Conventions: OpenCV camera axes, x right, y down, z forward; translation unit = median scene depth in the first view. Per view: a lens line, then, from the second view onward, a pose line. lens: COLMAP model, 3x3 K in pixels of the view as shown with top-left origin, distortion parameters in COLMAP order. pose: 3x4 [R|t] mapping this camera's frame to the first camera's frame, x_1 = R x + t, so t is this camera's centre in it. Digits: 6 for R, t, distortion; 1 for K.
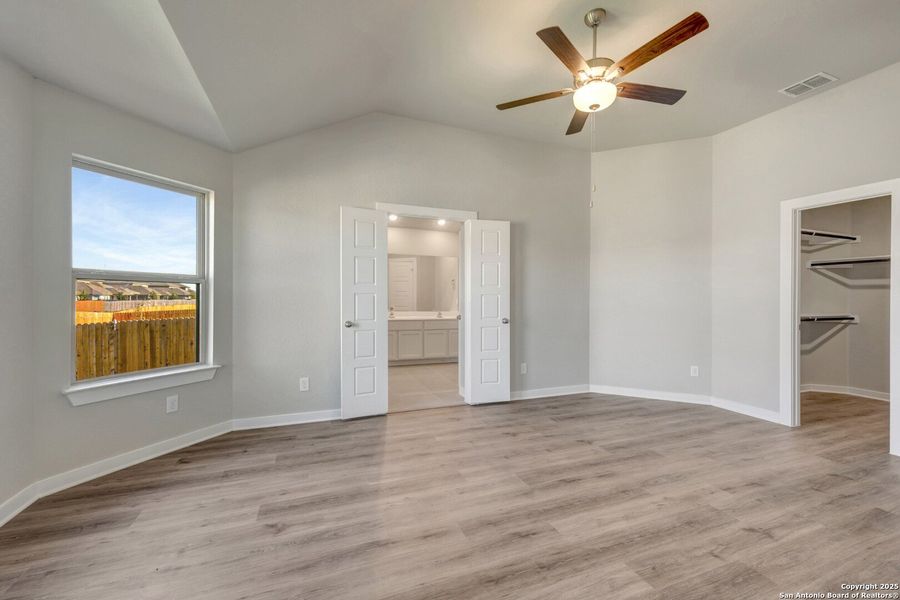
lens RADIAL K [[360.0, 0, 453.2], [0, 360.0, 296.6], [0, 0, 1]] dist [0.000202, -0.000008]
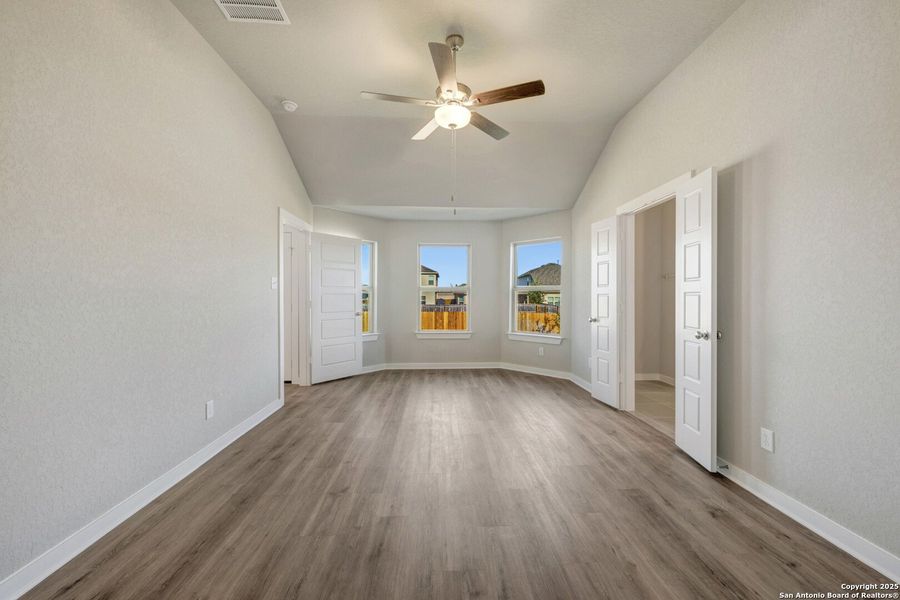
lens RADIAL K [[353.9, 0, 452.7], [0, 353.9, 299.7], [0, 0, 1]] dist [-0.000254, -0.000033]
pose [[-0.307098, 0.003553, -0.951671, 1.497452], [-0.002495, 0.999987, 0.004538, 0.012470], [0.951675, 0.003768, -0.307085, 1.392280]]
